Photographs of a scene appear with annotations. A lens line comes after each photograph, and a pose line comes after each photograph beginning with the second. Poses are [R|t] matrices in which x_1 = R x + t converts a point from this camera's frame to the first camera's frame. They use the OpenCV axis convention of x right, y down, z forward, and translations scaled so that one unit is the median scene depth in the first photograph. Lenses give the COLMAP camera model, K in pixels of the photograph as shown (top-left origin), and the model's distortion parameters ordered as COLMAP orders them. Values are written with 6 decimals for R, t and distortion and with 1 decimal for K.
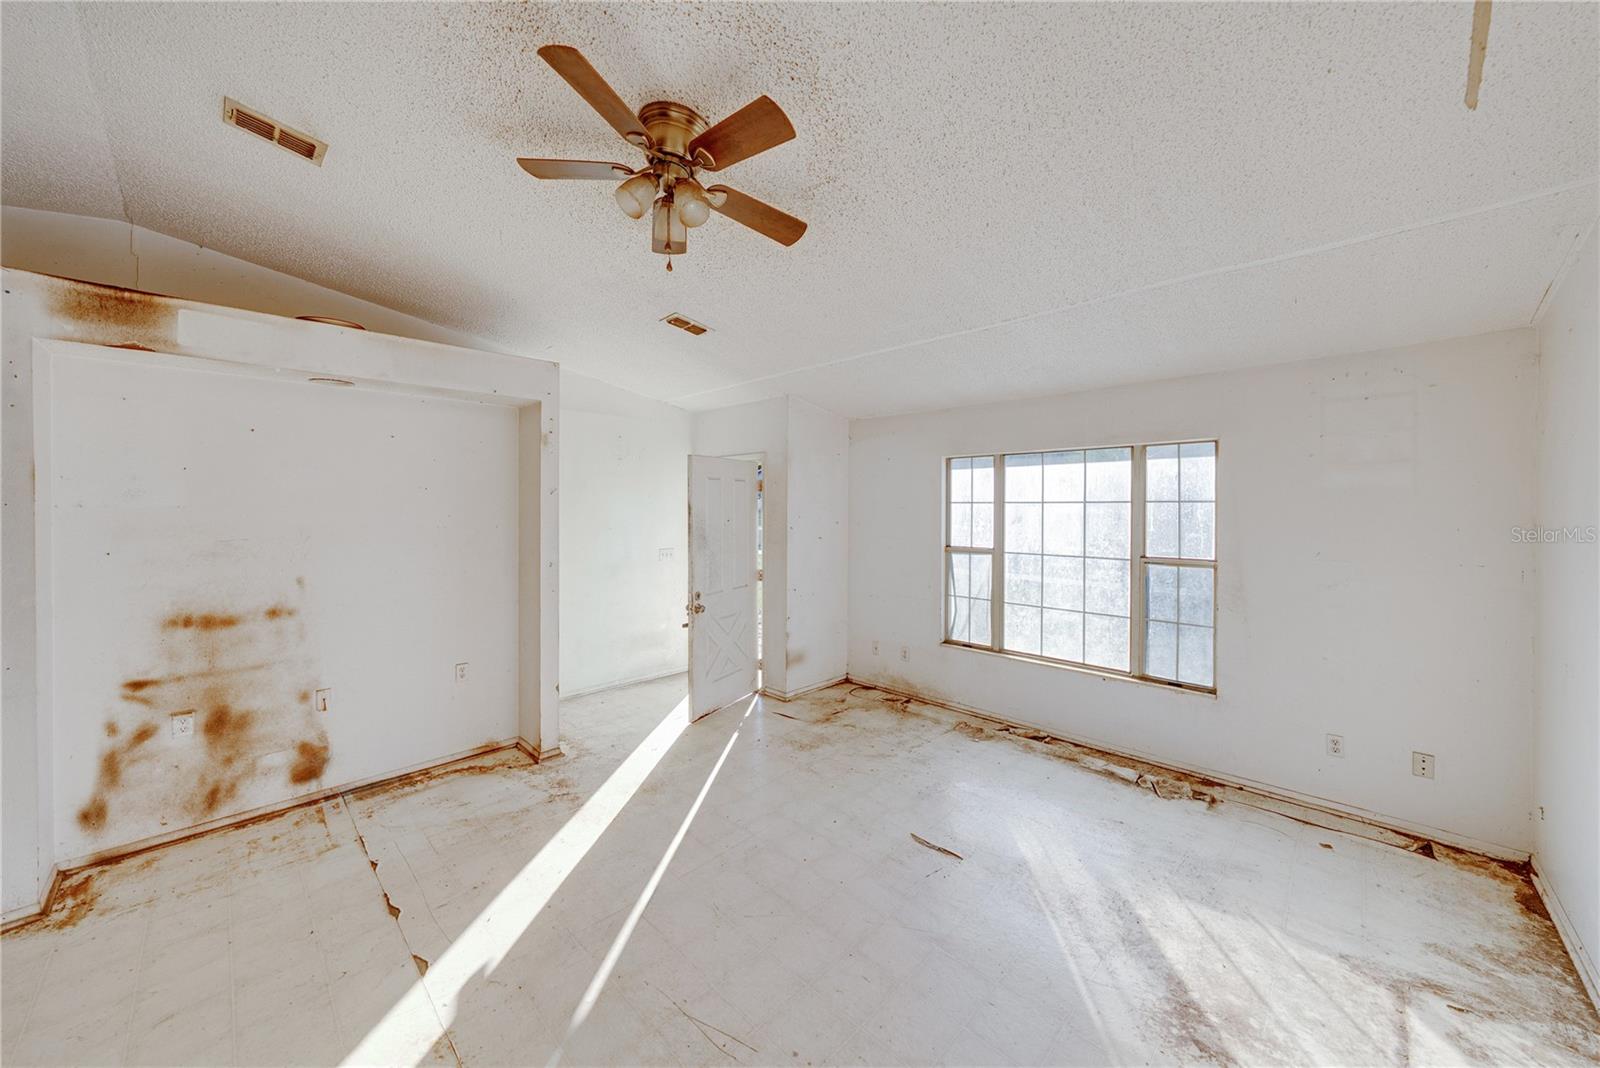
lens RADIAL K [[579.6, 0, 803.2], [0, 579.6, 506.5], [0, 0, 1]] dist [-0.001830, 0.000293]
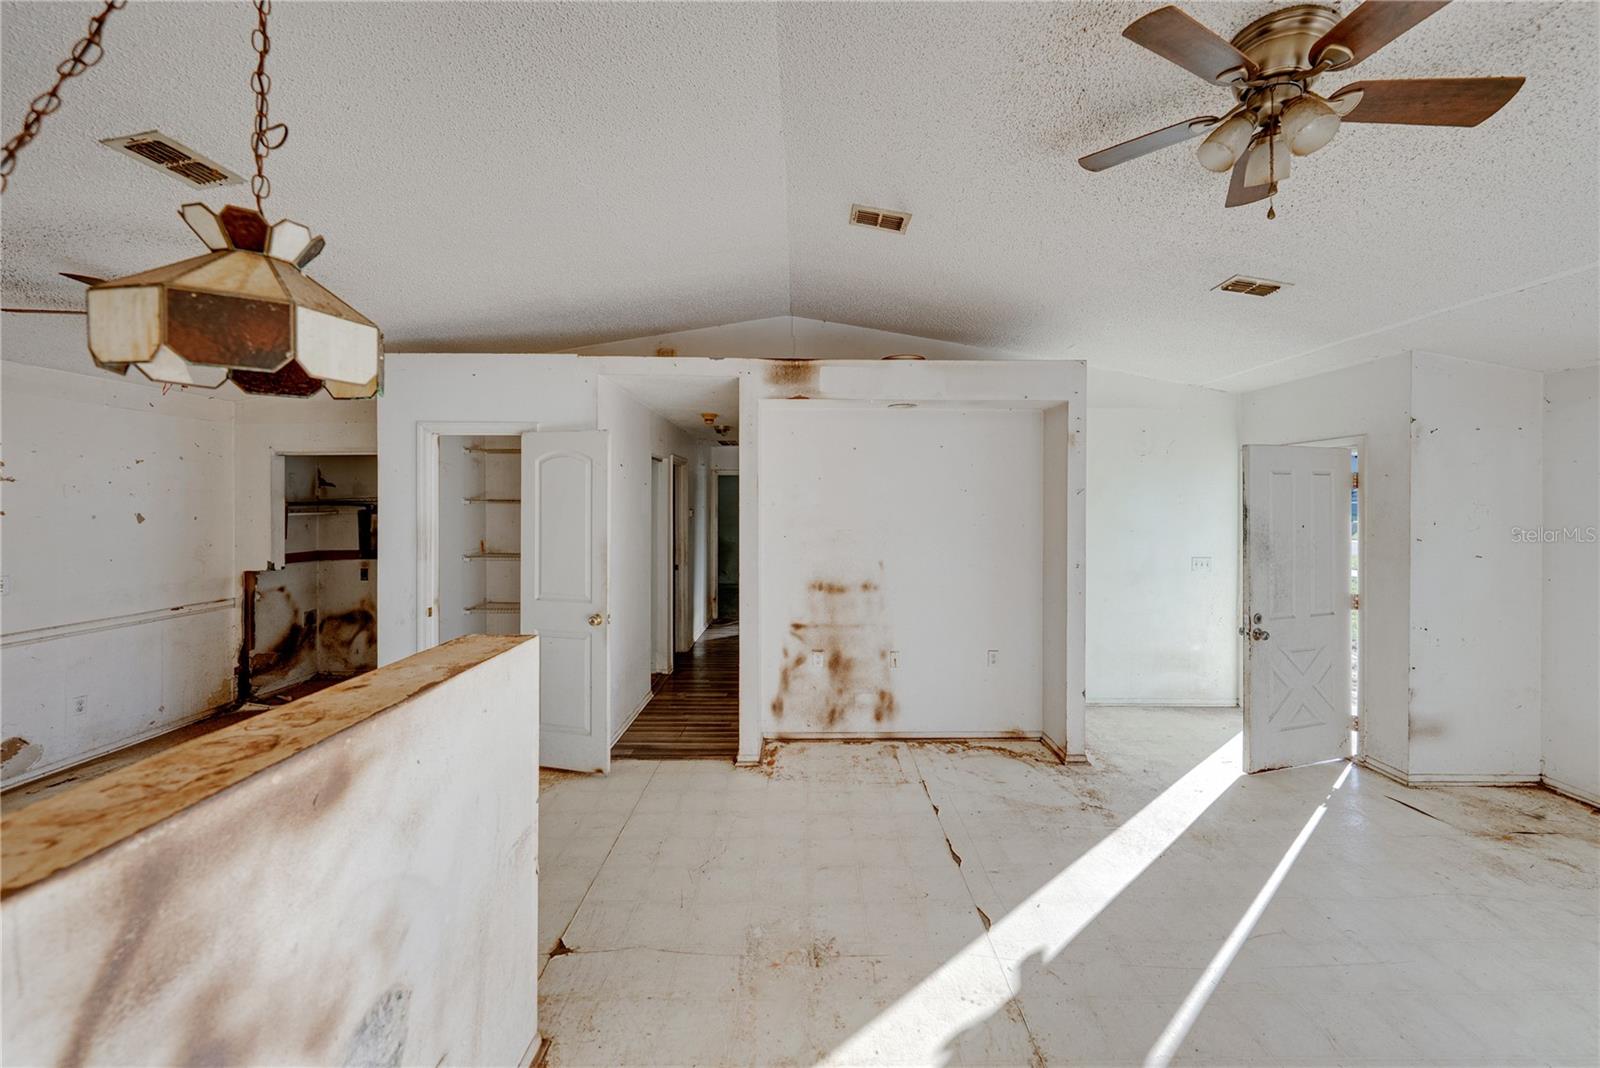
lens RADIAL K [[578.3, 0, 811.0], [0, 578.3, 501.2], [0, 0, 1]] dist [-0.001216, 0.000343]
pose [[0.707724, 0.000282, -0.706489, -0.061949], [-0.006625, 0.999959, -0.006237, -0.000712], [0.706458, 0.009095, 0.707697, -0.014950]]
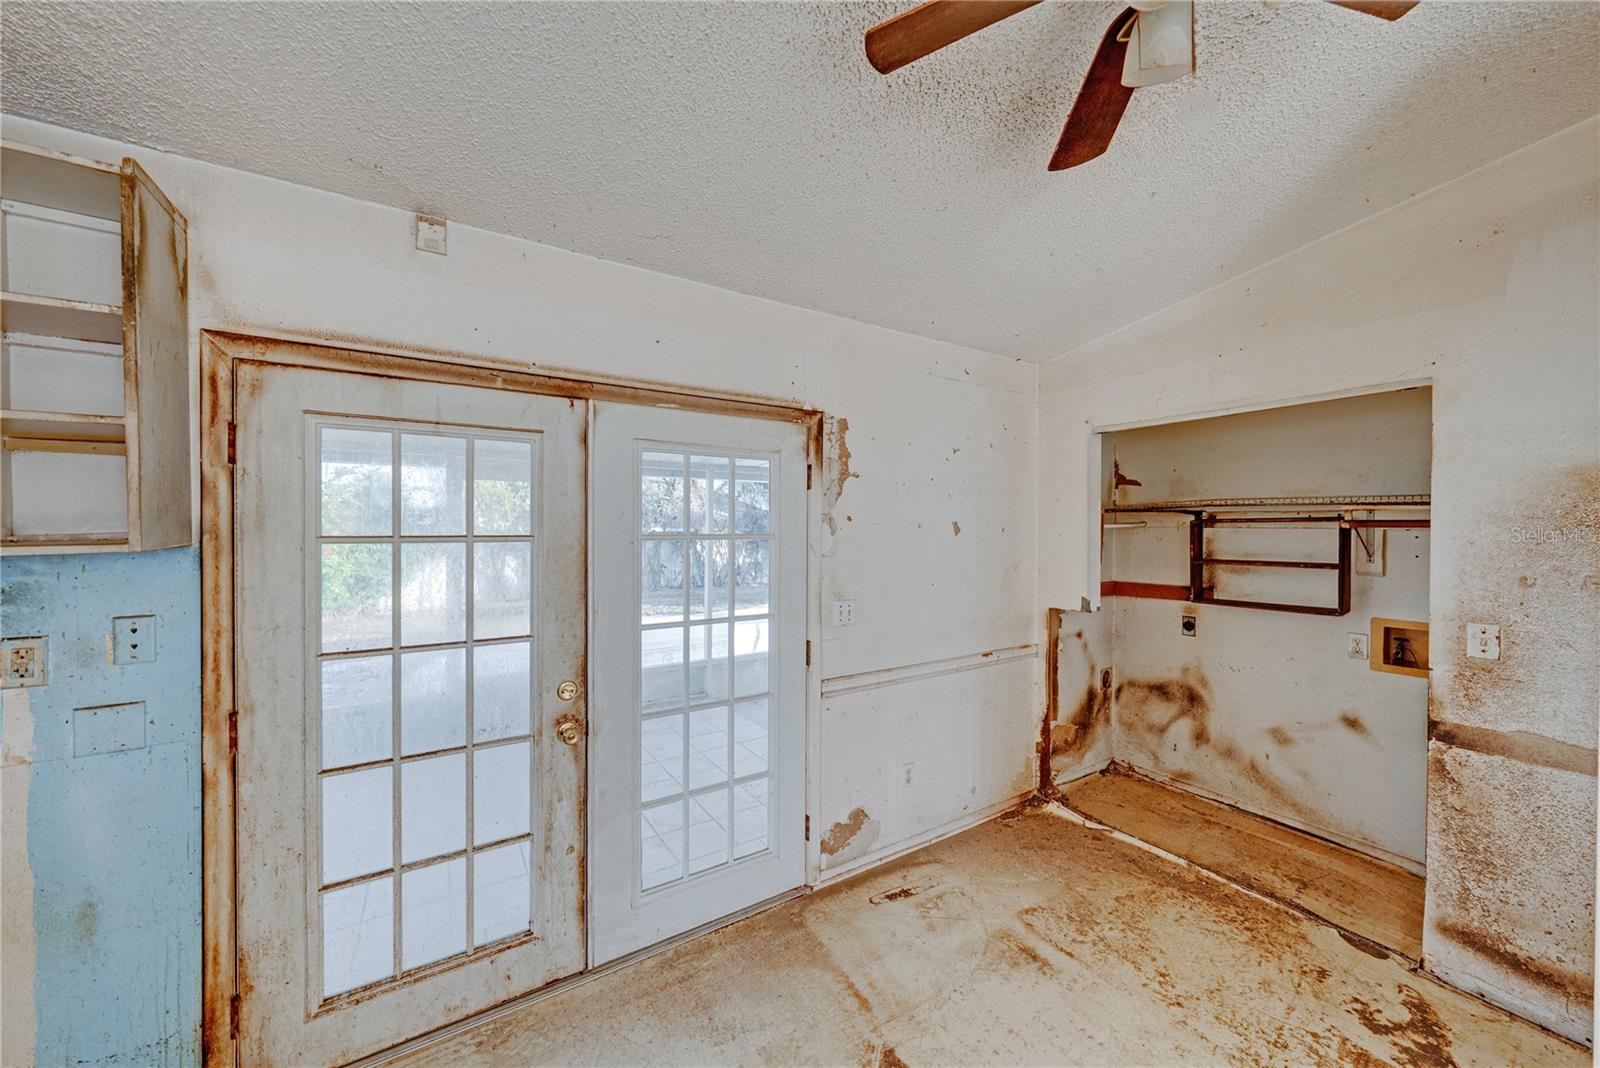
lens RADIAL K [[571.6, 0, 792.0], [0, 571.6, 530.1], [0, 0, 1]] dist [-0.000353, 0.000105]
pose [[-0.227275, 0.012888, -0.973745, -0.887218], [-0.006003, 0.999875, 0.014635, 0.024246], [0.973812, 0.009172, -0.227169, -0.175609]]
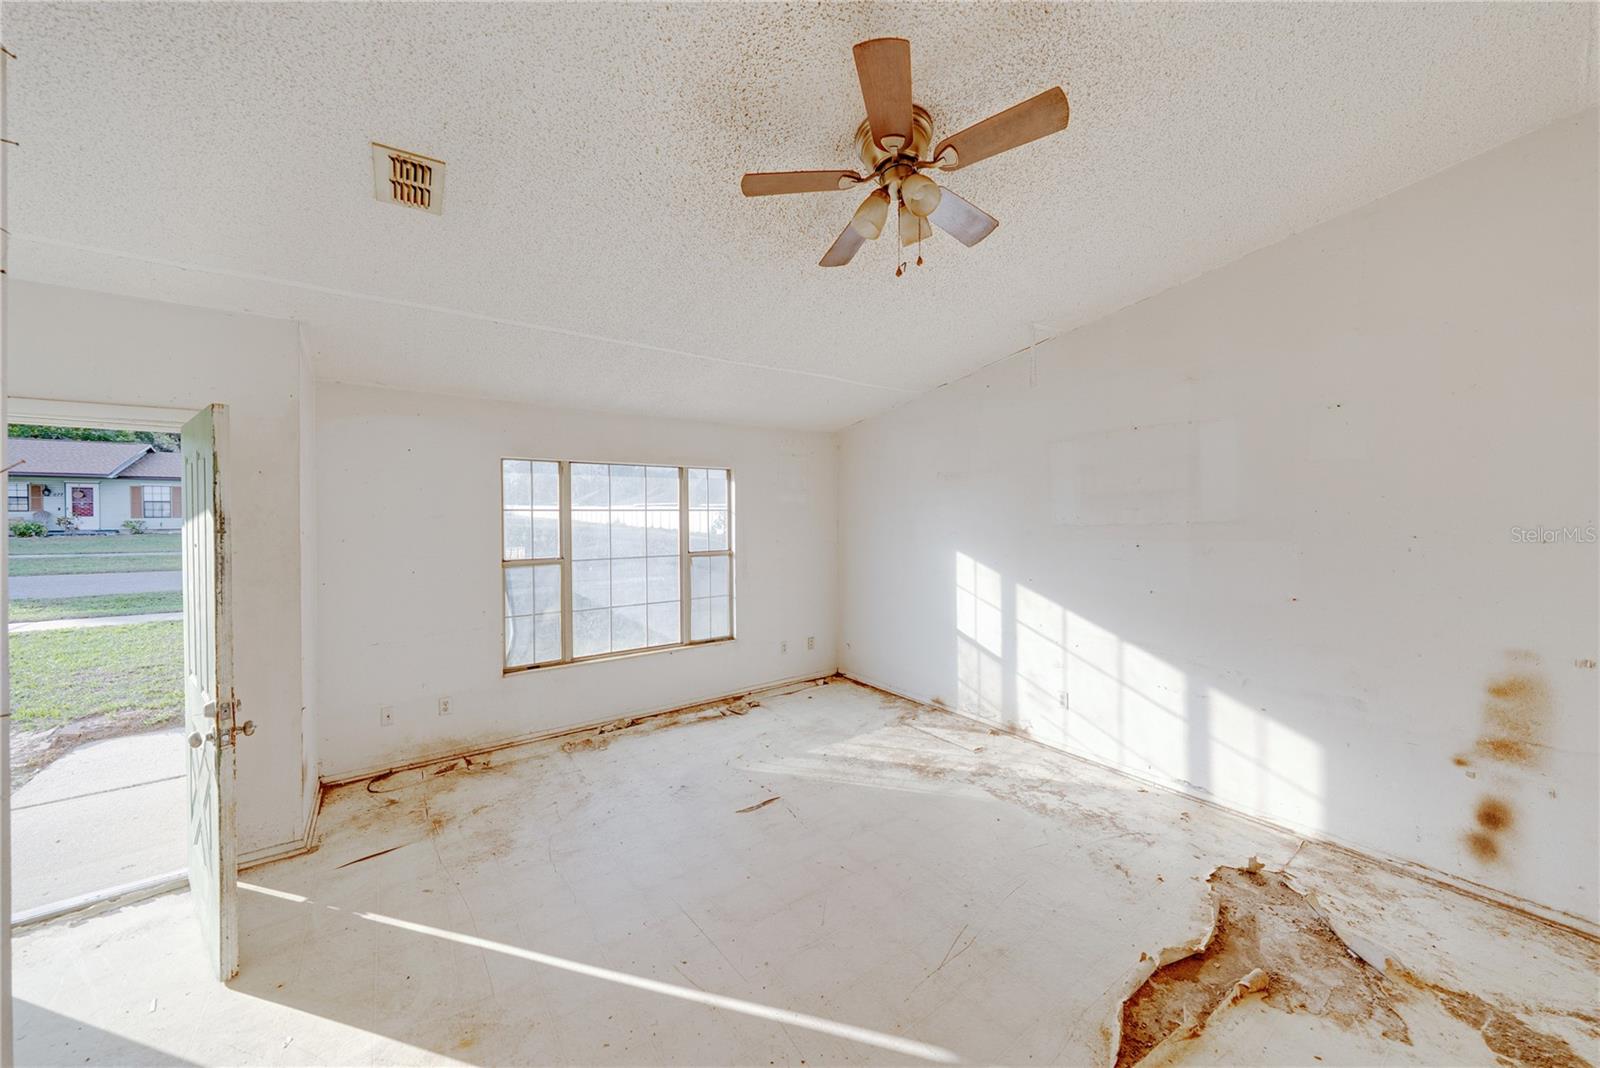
lens RADIAL K [[569.2, 0, 808.4], [0, 569.2, 518.6], [0, 0, 1]] dist [-0.002210, 0.000196]
pose [[0.153232, -0.010492, 0.988134, -0.658393], [0.003611, 0.999943, 0.010058, -0.001681], [-0.988184, 0.002027, 0.153262, 0.537875]]
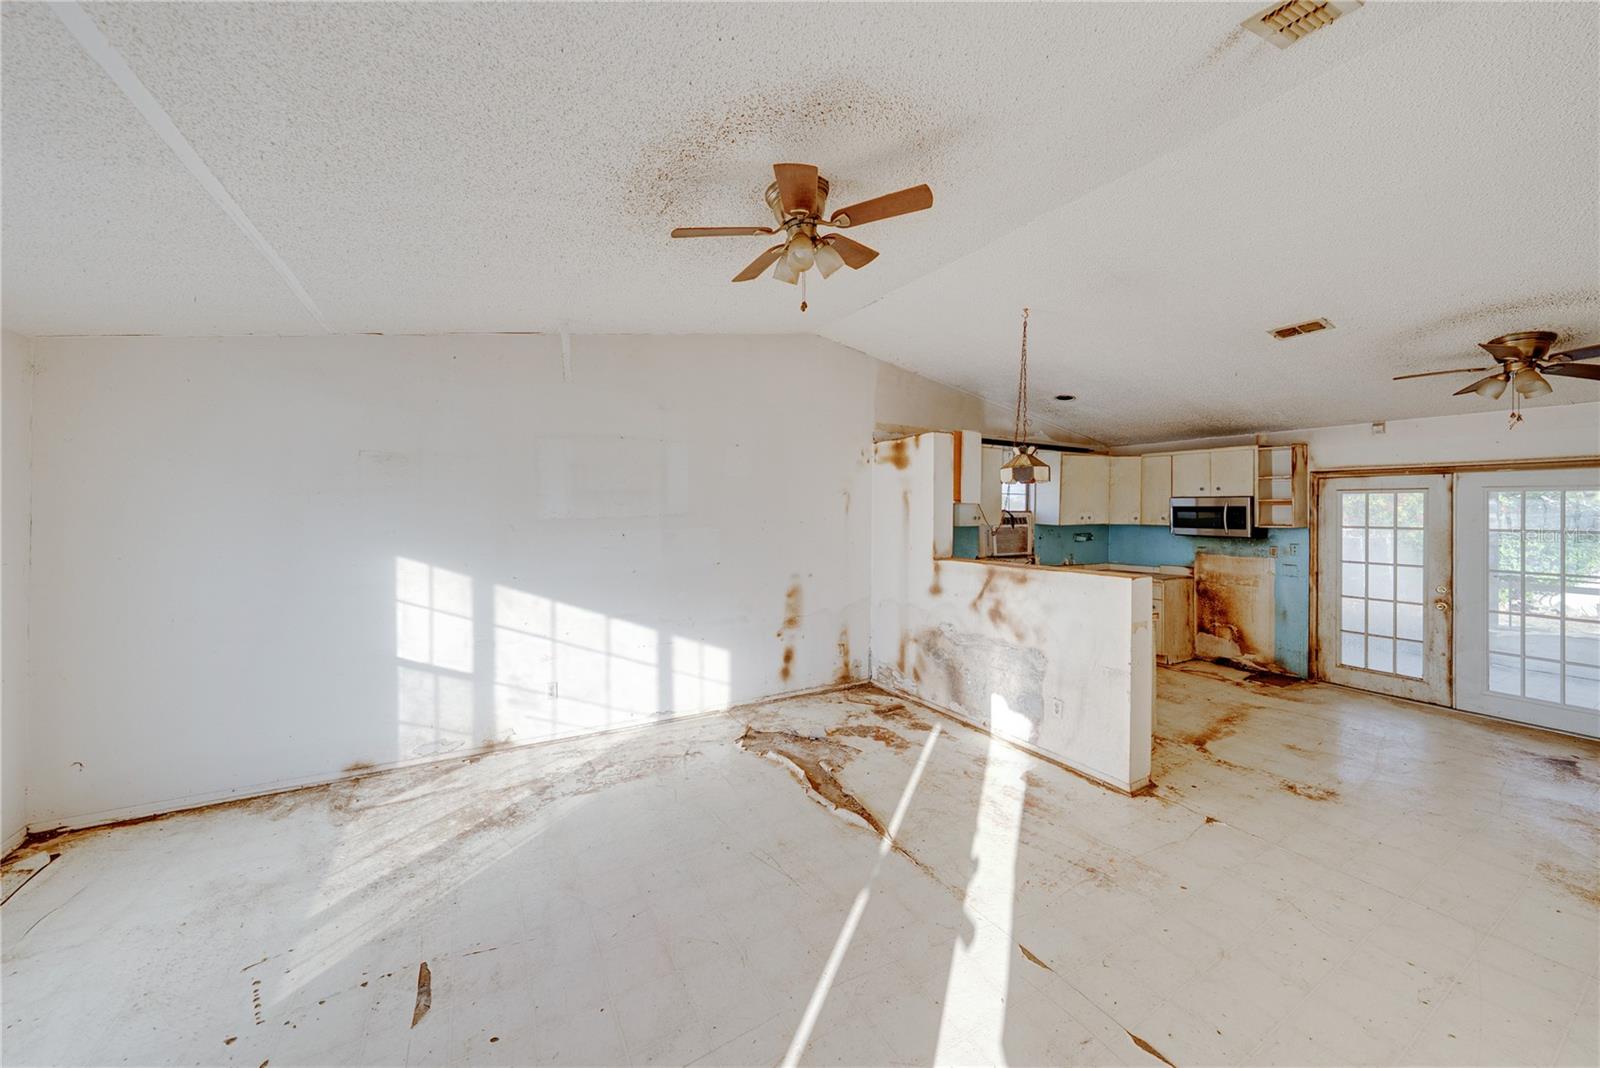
lens RADIAL K [[570.0, 0, 804.1], [0, 570.0, 509.3], [0, 0, 1]] dist [0.000653, 0.000293]
pose [[-0.963303, -0.003972, 0.268386, -0.296171], [-0.004343, 0.999990, -0.000789, 0.002448], [-0.268381, -0.001925, -0.963311, 1.144650]]
